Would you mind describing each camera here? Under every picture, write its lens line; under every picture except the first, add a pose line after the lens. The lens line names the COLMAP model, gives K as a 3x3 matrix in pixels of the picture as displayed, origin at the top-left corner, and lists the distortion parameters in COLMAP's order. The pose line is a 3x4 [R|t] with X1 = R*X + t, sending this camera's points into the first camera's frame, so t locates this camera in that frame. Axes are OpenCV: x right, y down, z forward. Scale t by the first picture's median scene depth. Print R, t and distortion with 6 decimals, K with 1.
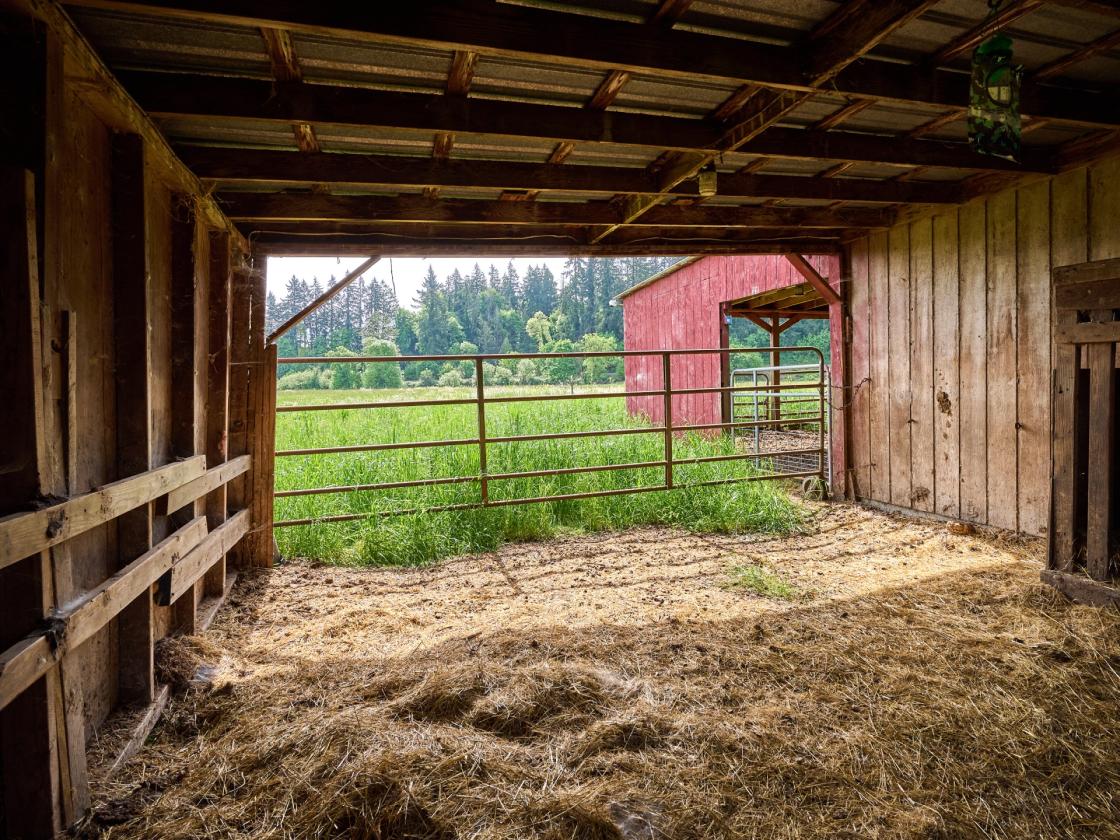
lens RADIAL K [[572.9, 0, 582.8], [0, 572.9, 398.6], [0, 0, 1]] dist [0.000405, 0.000210]
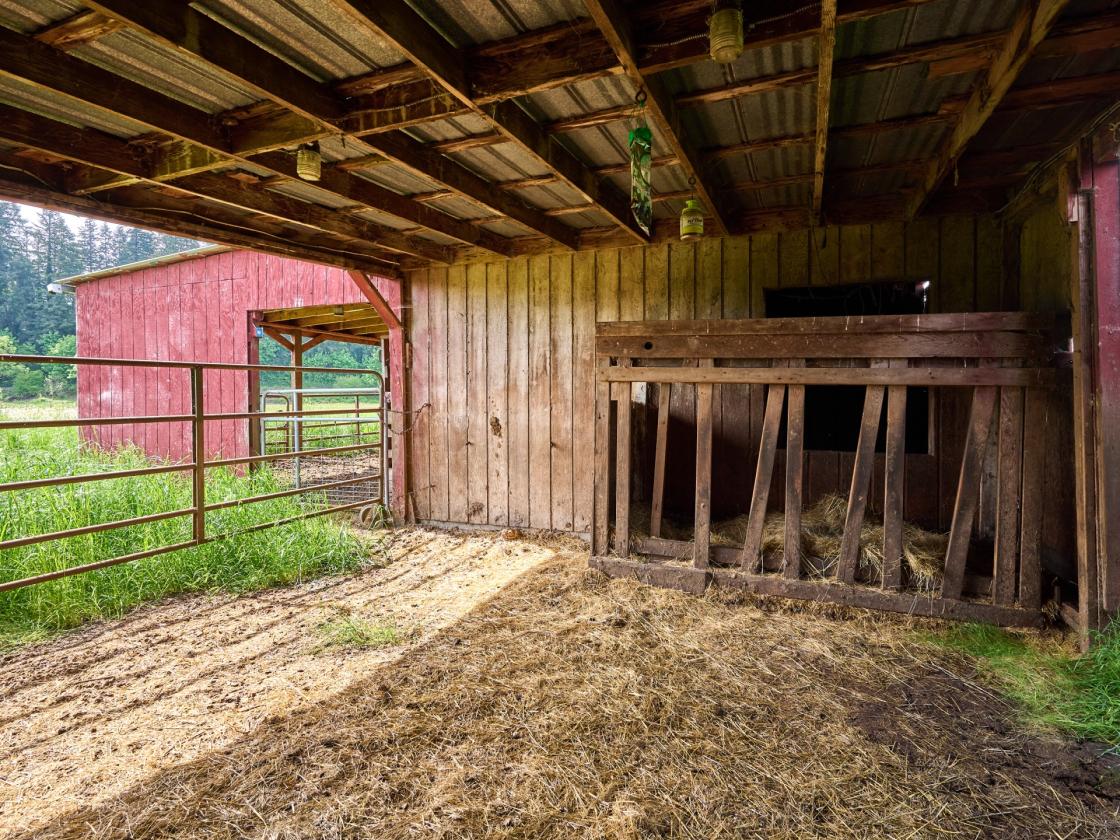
lens RADIAL K [[551.3, 0, 560.0], [0, 551.3, 407.0], [0, 0, 1]] dist [-0.000890, 0.000417]
pose [[0.636169, 0.012201, 0.771453, -0.139030], [0.006831, 0.999747, -0.021445, -0.007040], [-0.771520, 0.018913, 0.635924, 0.196625]]
